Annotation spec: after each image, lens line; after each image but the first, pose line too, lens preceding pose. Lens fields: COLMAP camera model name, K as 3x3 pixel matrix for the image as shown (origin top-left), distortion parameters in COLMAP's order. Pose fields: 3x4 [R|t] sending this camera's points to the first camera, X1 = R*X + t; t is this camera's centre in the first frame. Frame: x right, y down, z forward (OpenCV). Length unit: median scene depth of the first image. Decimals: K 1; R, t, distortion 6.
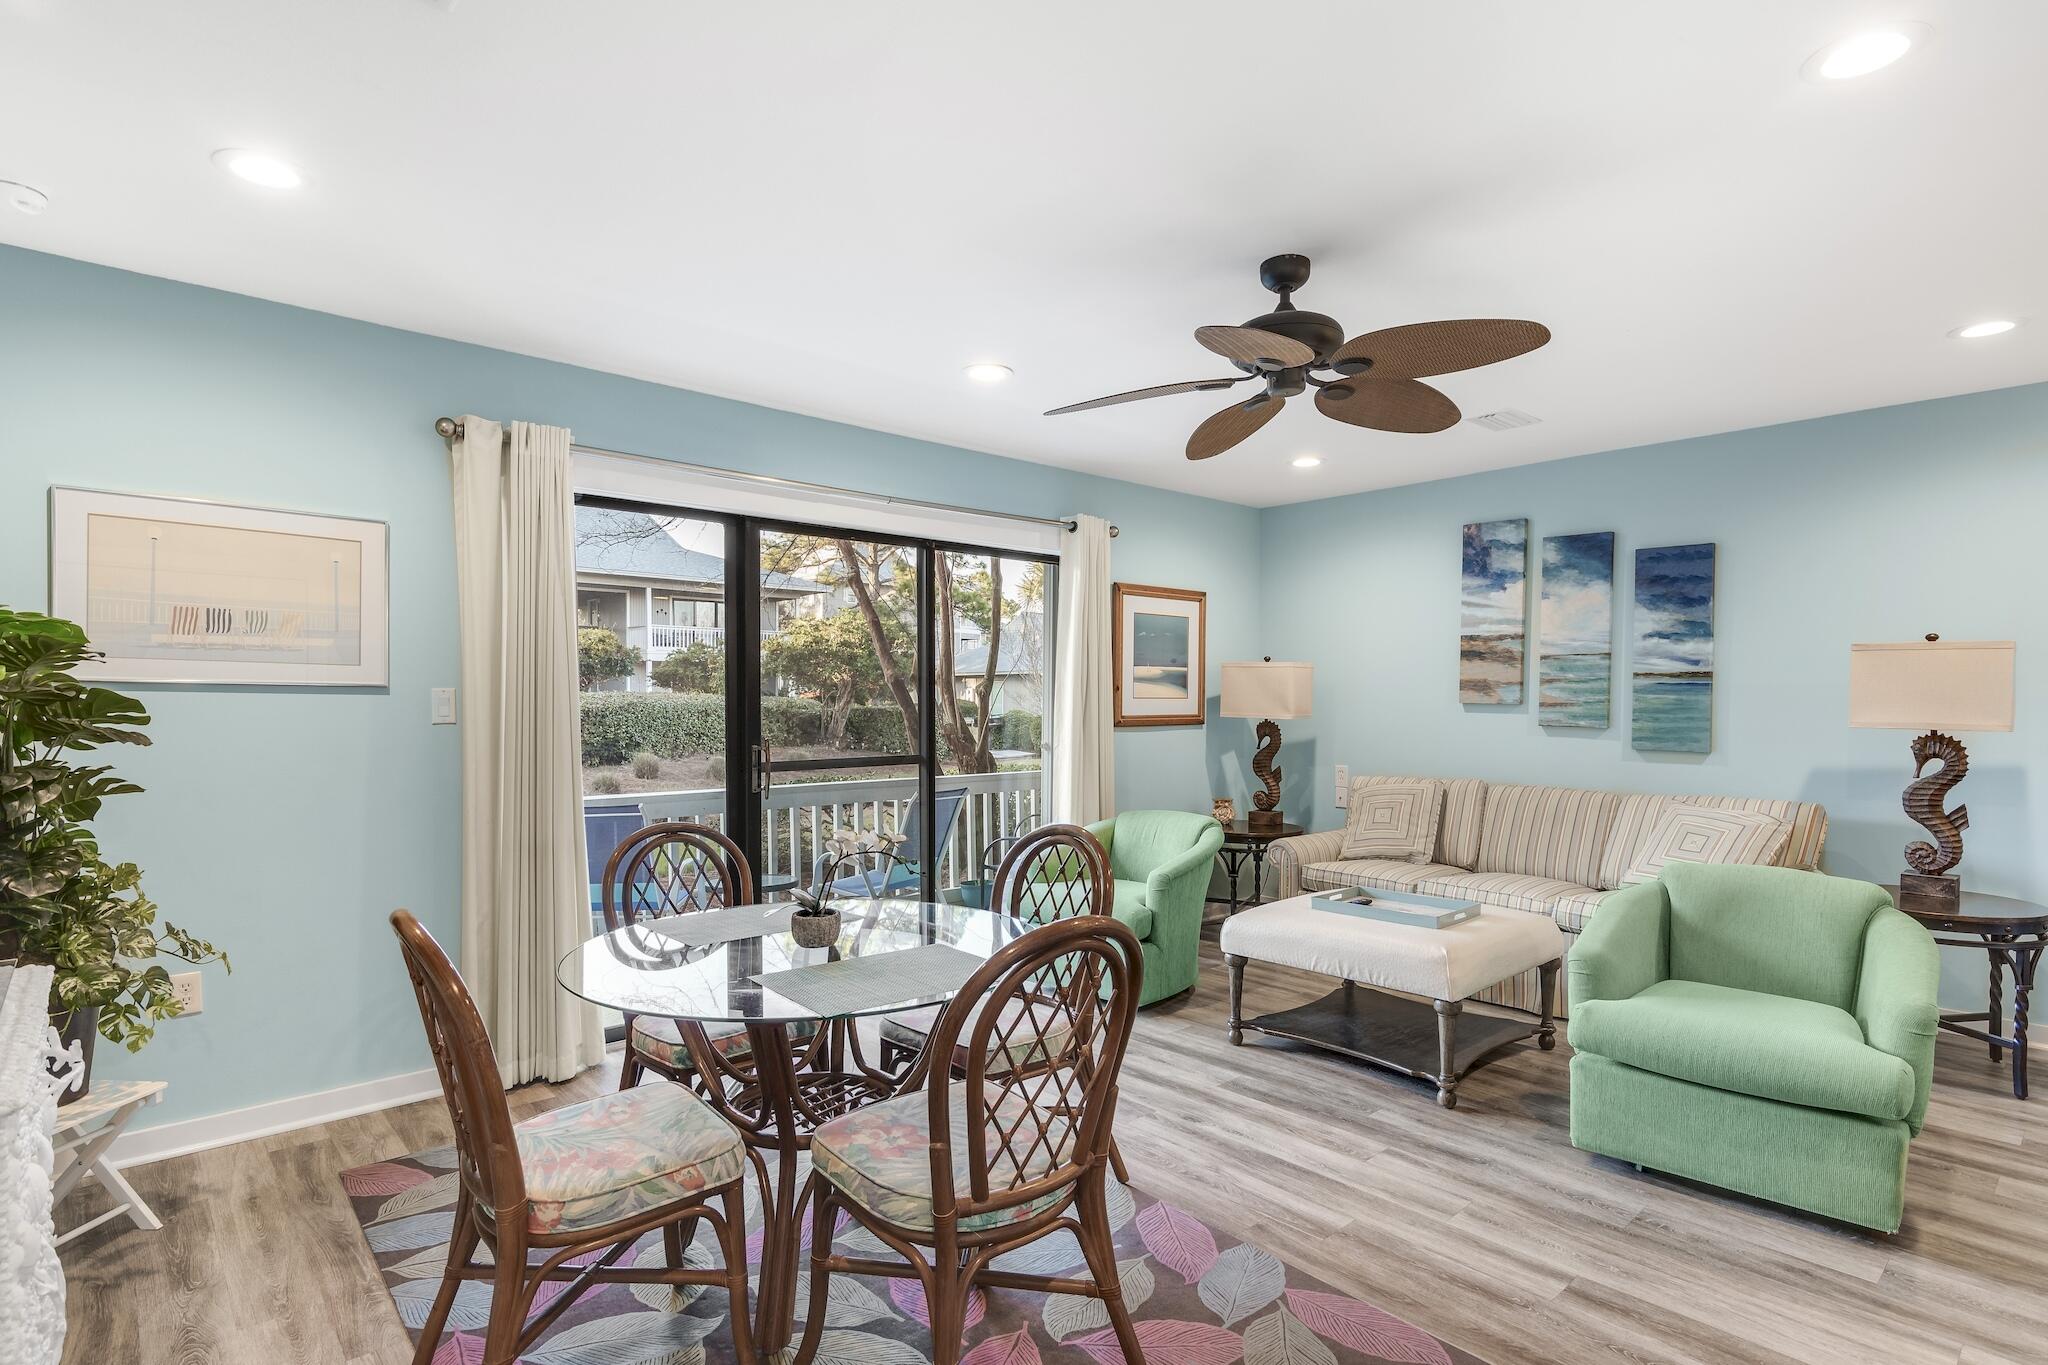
lens RADIAL K [[1018.5, 0, 1057.5], [0, 1018.5, 721.1], [0, 0, 1]] dist [-0.011616, 0.000550]
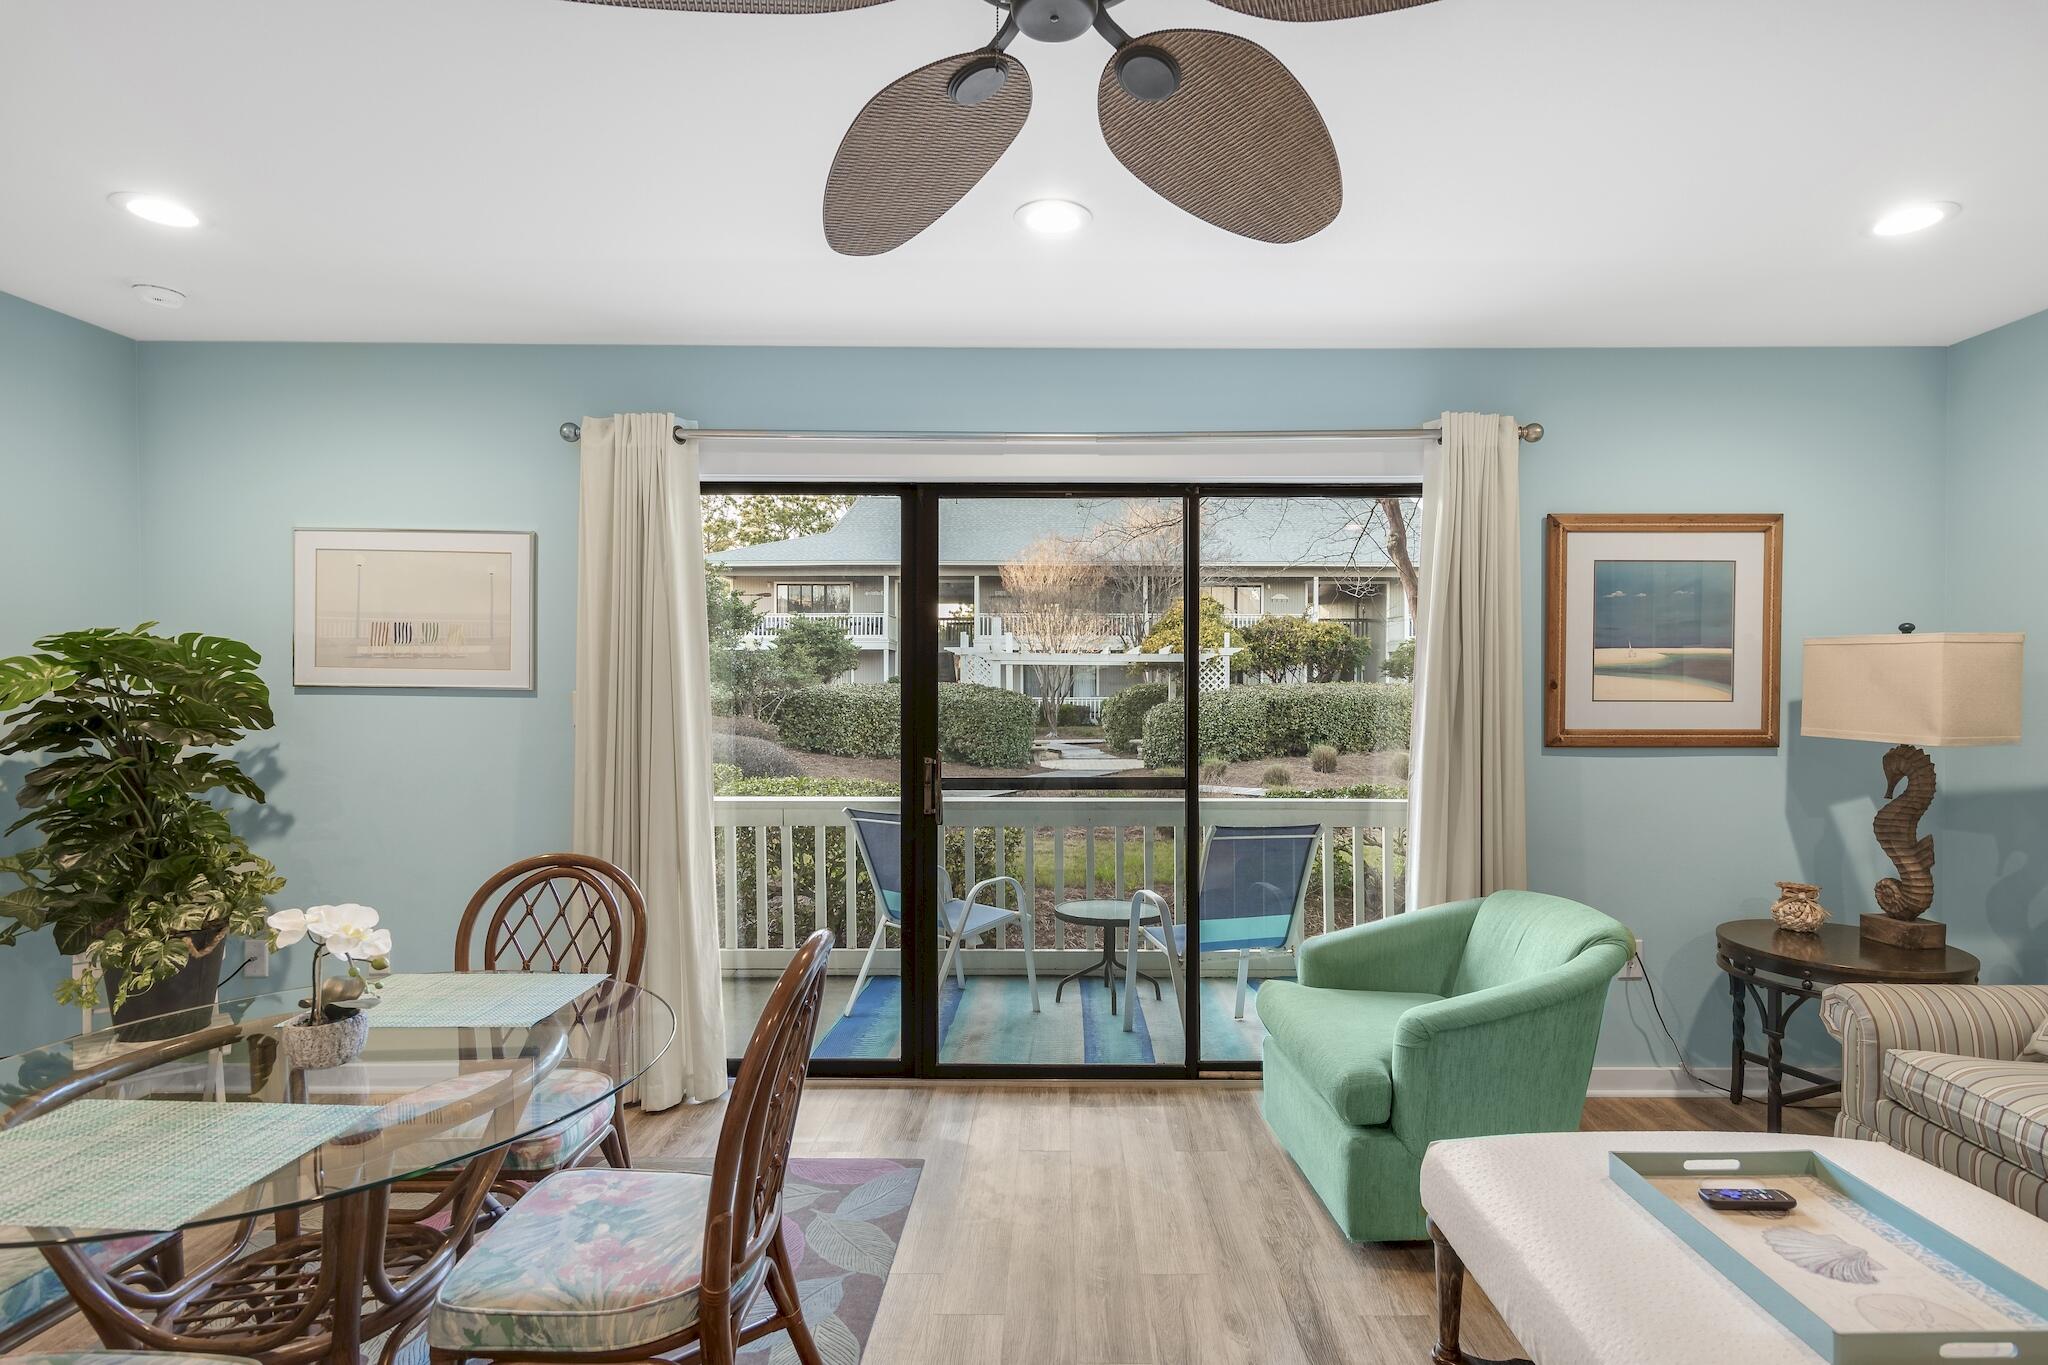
lens RADIAL K [[1028.4, 0, 1076.4], [0, 1028.4, 695.2], [0, 0, 1]] dist [0.010144, -0.000373]
pose [[0.736769, 0.005675, -0.676121, 0.274115], [-0.015454, 0.999845, -0.008448, -0.016588], [0.675968, 0.016673, 0.736743, 0.349963]]
